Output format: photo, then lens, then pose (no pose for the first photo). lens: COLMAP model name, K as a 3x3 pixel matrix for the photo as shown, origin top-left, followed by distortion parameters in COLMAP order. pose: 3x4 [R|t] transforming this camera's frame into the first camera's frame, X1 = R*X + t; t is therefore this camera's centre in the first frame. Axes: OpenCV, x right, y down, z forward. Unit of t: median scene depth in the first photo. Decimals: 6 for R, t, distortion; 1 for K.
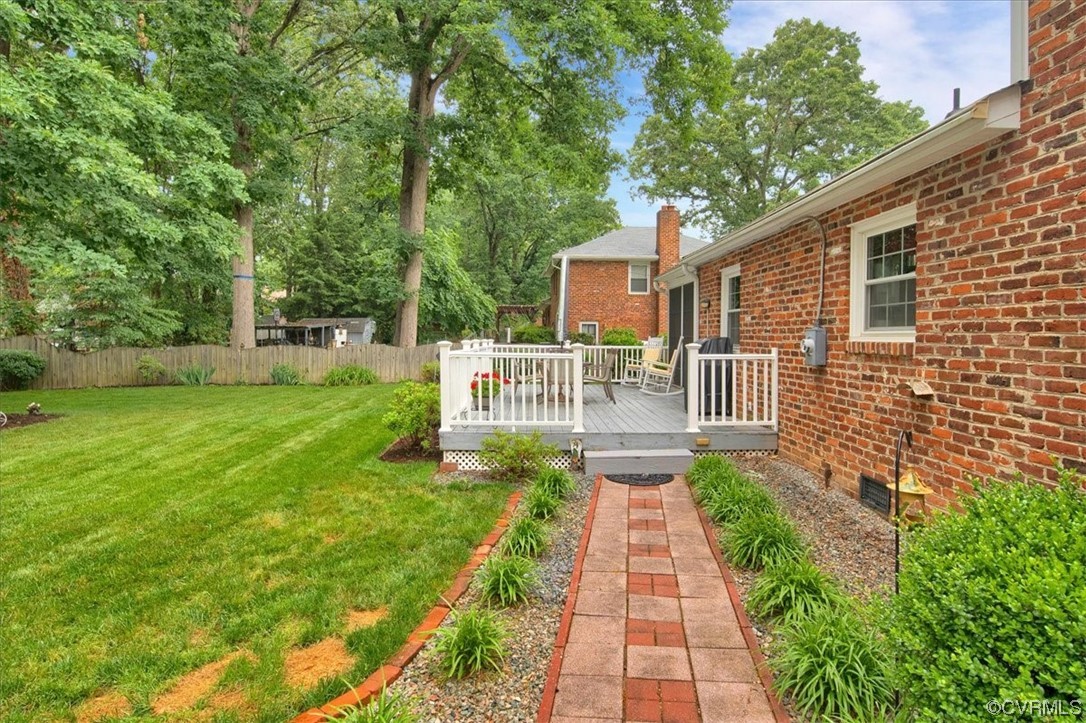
lens RADIAL K [[605.5, 0, 541.8], [0, 605.5, 346.4], [0, 0, 1]] dist [0.000053, 0.000378]
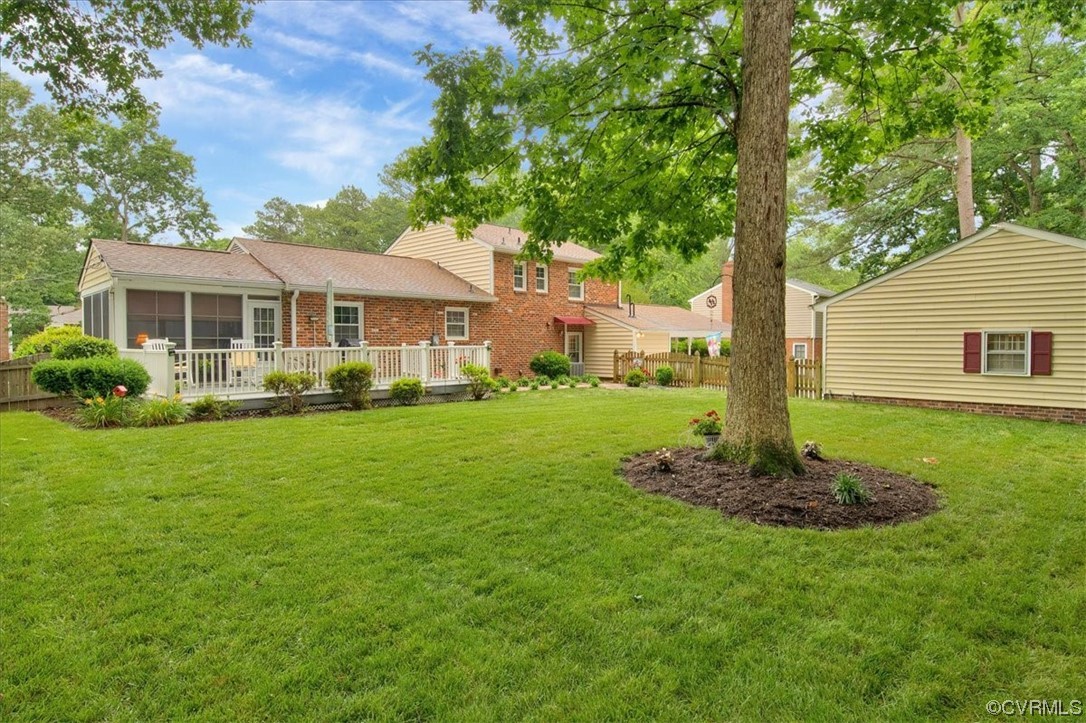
lens RADIAL K [[605.5, 0, 541.8], [0, 605.5, 346.4], [0, 0, 1]] dist [0.000053, 0.000378]
pose [[-0.703349, -0.000338, 0.710845, -1.962750], [0.016625, 0.999719, 0.016925, -0.017692], [-0.710650, 0.023722, -0.703145, 2.544300]]
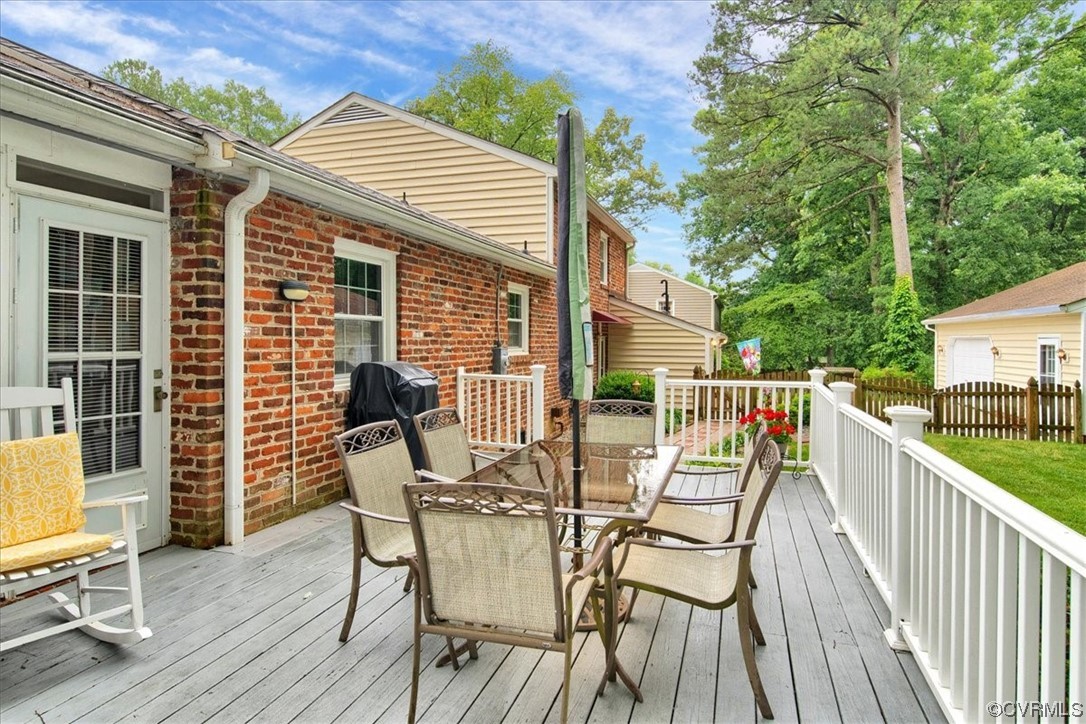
lens RADIAL K [[605.5, 0, 541.8], [0, 605.5, 346.9], [0, 0, 1]] dist [0.000053, 0.000378]
pose [[-0.942234, -0.008604, 0.334846, -0.077630], [0.000850, 0.999605, 0.028076, -0.062378], [-0.334955, 0.026739, -0.941855, 2.020951]]
